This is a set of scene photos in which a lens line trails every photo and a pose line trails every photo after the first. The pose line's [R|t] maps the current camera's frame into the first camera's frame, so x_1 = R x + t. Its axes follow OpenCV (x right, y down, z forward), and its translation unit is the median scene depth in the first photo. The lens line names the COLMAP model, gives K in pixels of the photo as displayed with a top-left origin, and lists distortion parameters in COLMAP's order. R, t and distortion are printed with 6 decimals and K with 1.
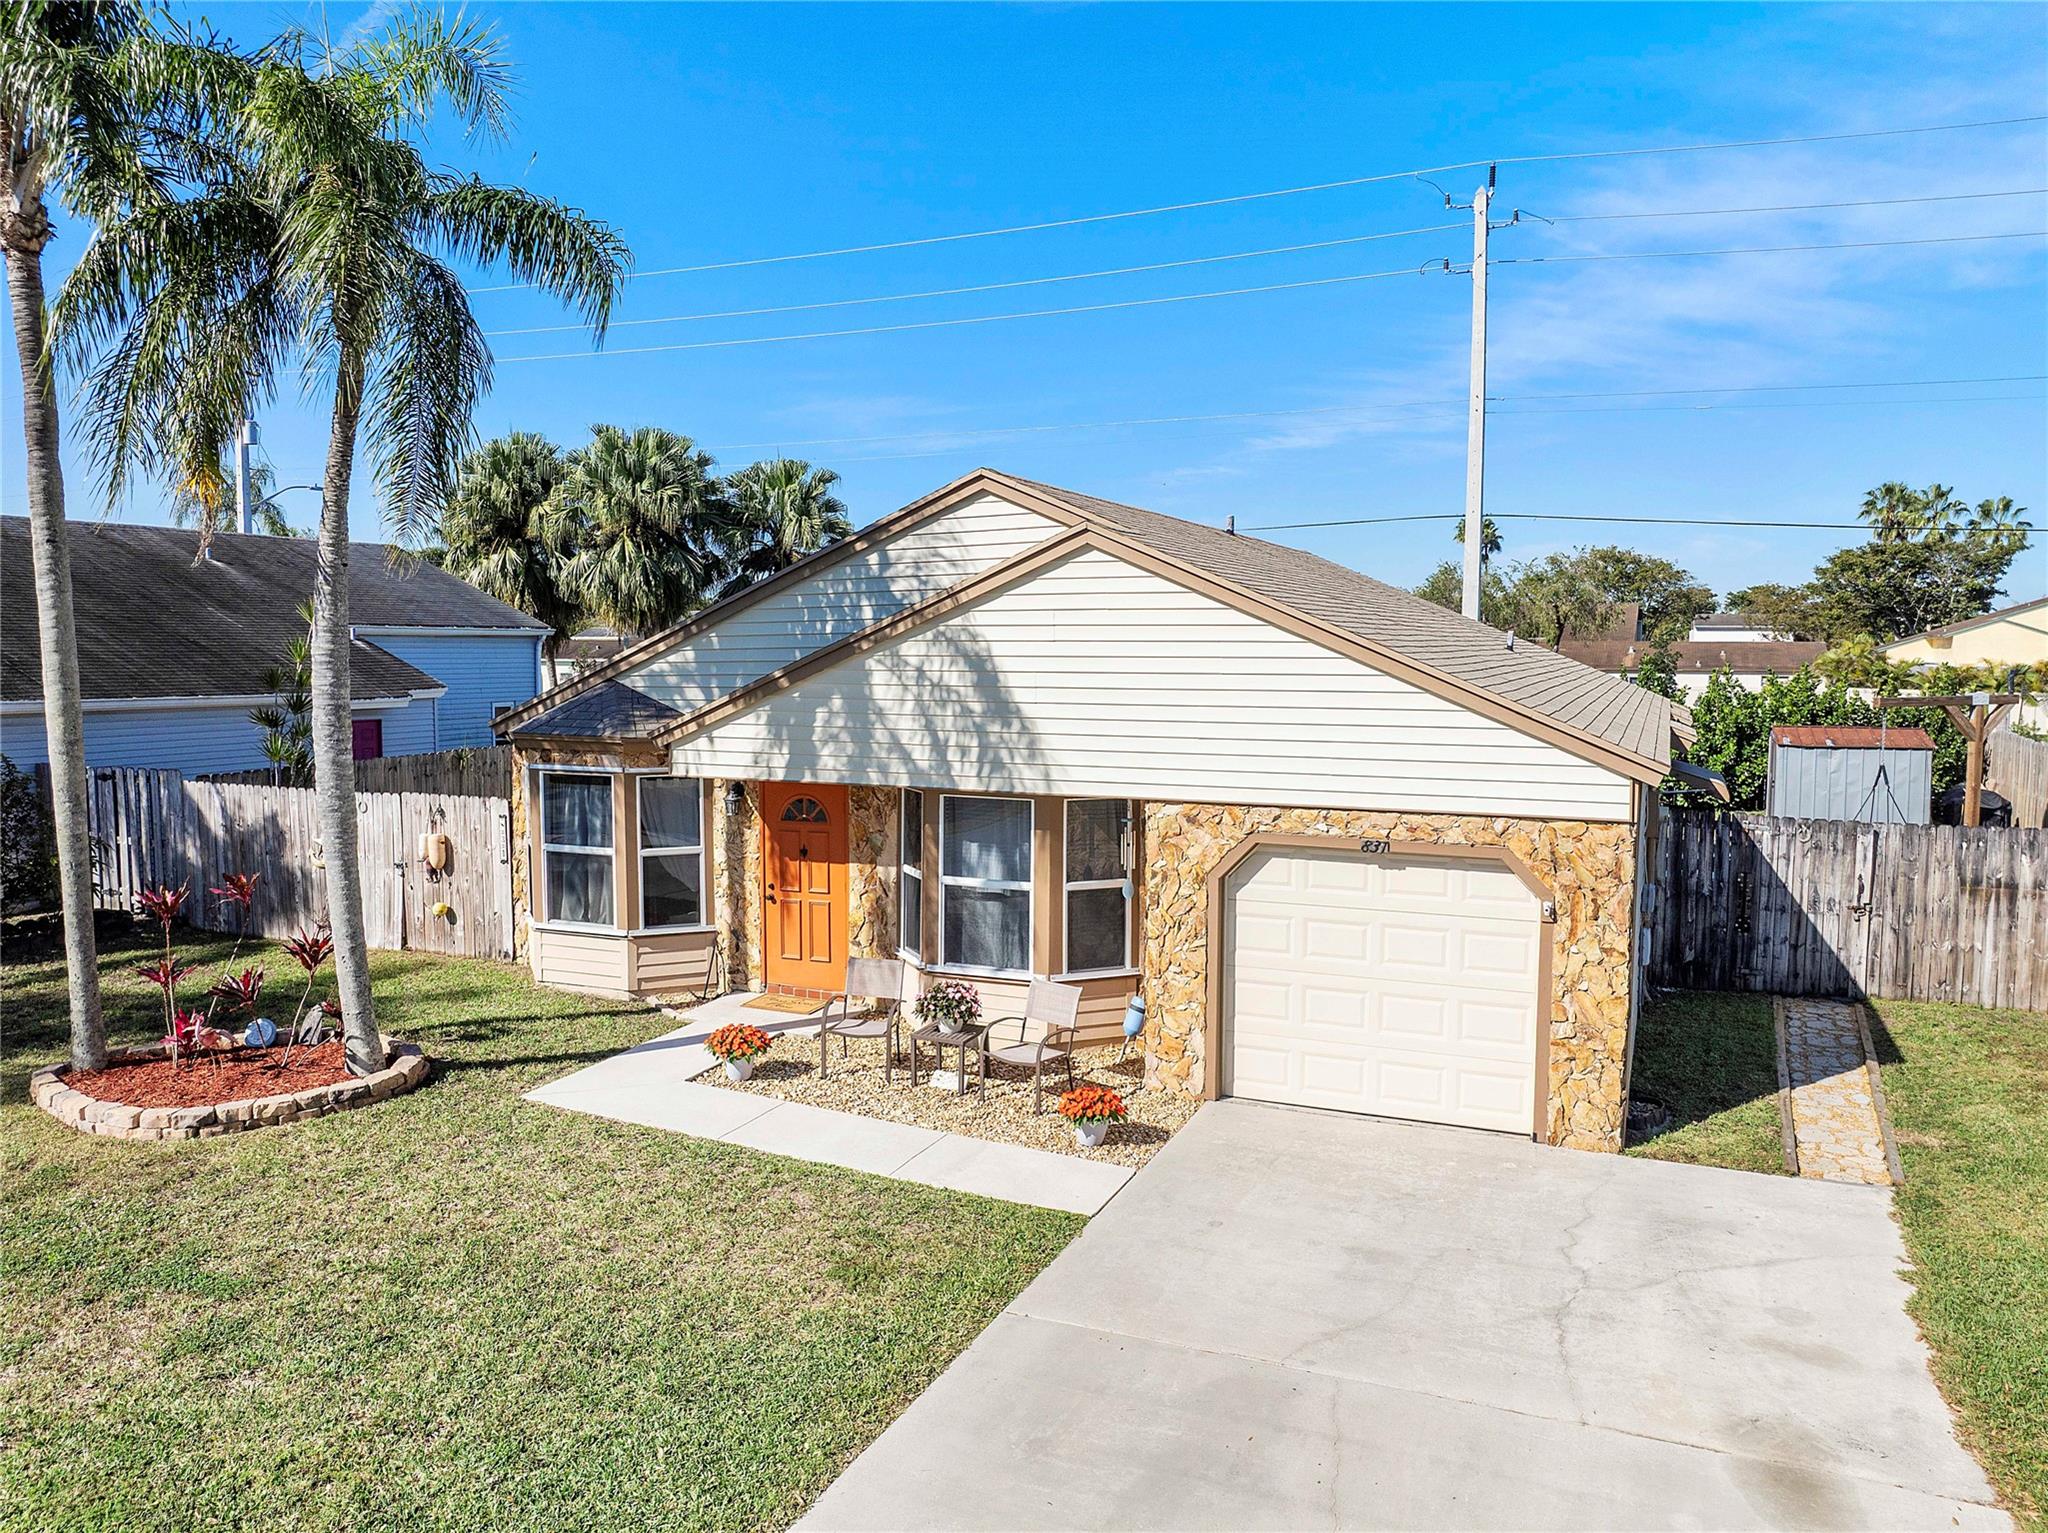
lens RADIAL K [[1454.7, 0, 1024.0], [0, 1454.7, 766.5], [0, 0, 1]] dist [-0.036608, -0.002331]
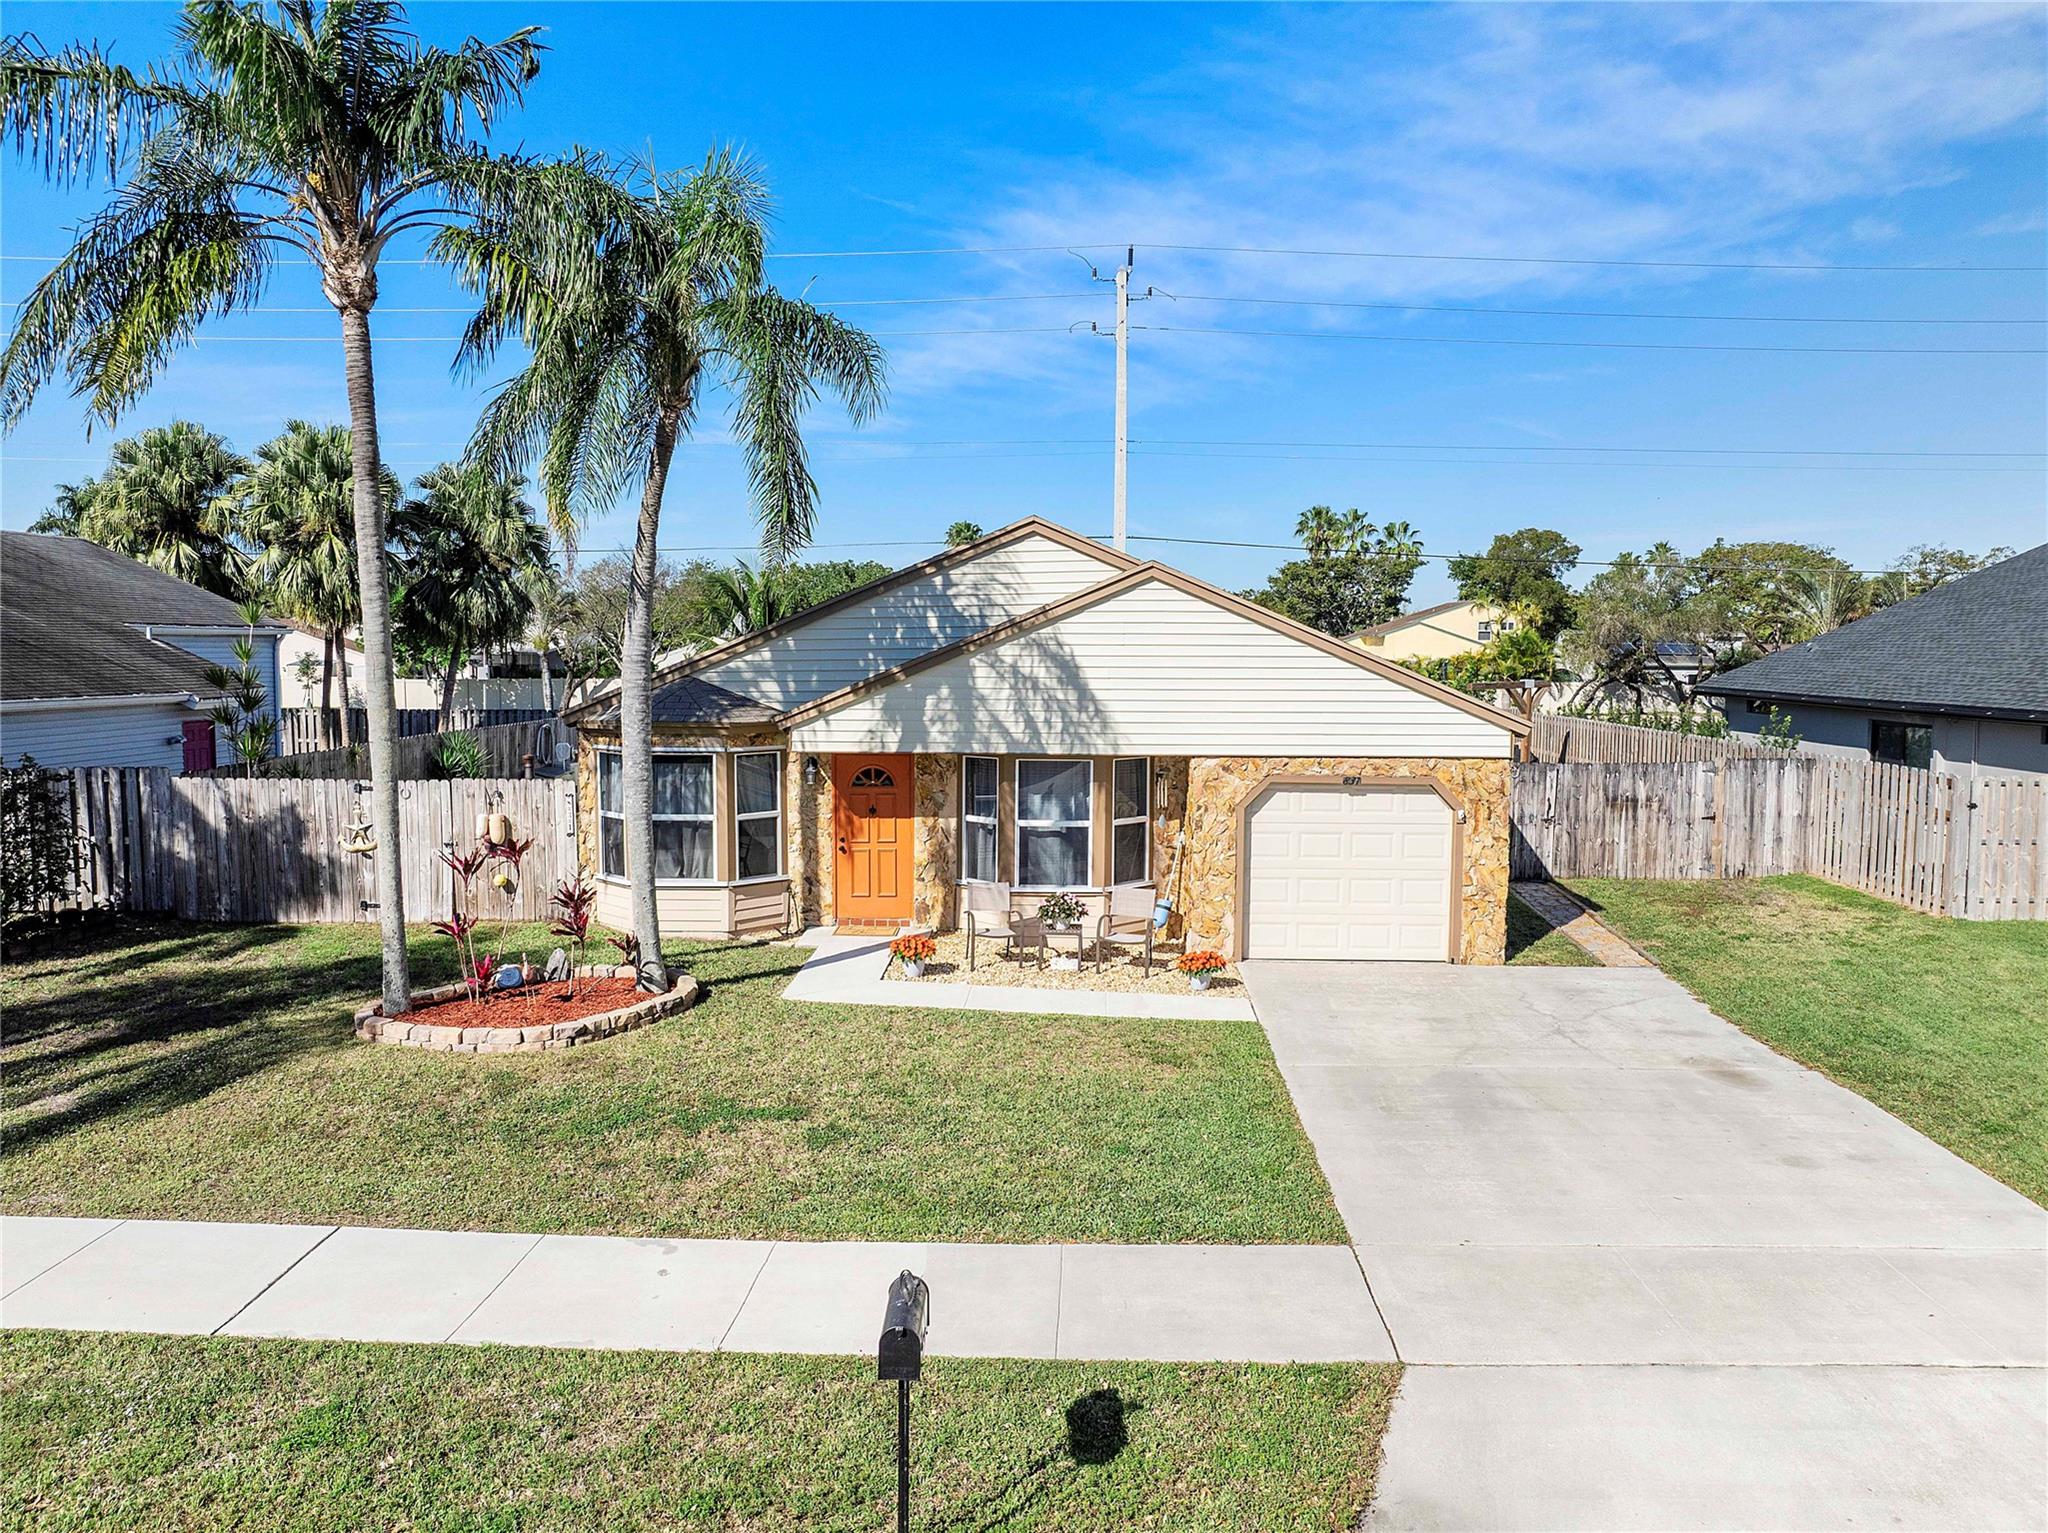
lens RADIAL K [[1454.7, 0, 1024.0], [0, 1454.7, 766.5], [0, 0, 1]] dist [-0.036608, -0.002331]
pose [[0.930764, -0.029157, 0.364456, -0.506943], [0.028452, 0.999568, 0.007305, 0.015387], [-0.364512, 0.003570, 0.931192, -0.234312]]
